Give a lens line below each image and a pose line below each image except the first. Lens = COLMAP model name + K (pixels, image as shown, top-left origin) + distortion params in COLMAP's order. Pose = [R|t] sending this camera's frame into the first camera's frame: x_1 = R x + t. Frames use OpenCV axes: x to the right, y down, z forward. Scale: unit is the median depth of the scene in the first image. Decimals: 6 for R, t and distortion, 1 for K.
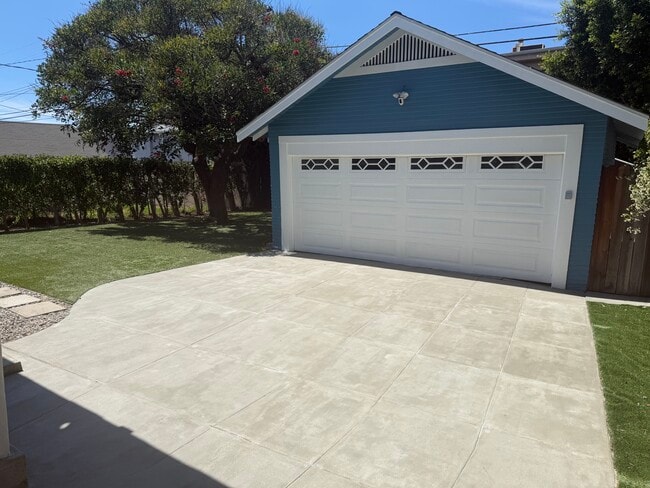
lens RADIAL K [[460.4, 0, 325.0], [0, 460.4, 244.0], [0, 0, 1]] dist [-0.004120, -0.003711]
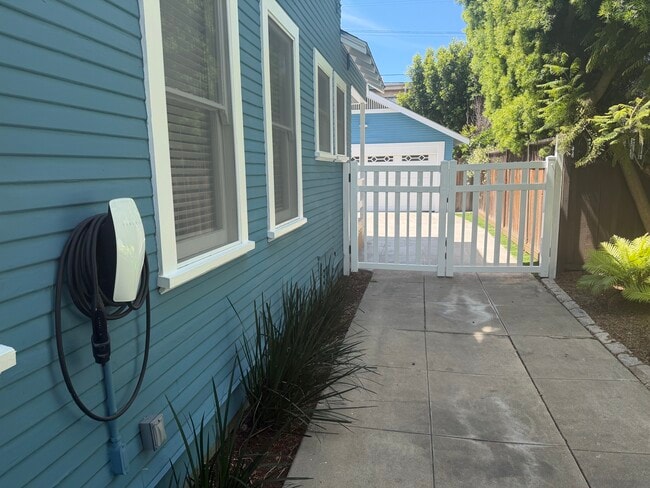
lens RADIAL K [[460.4, 0, 325.0], [0, 460.4, 244.0], [0, 0, 1]] dist [-0.004120, -0.003711]
pose [[0.925112, -0.084113, 0.370261, -0.780294], [0.084172, 0.996322, 0.016029, 0.146872], [-0.370247, 0.016337, 0.928789, -0.802702]]
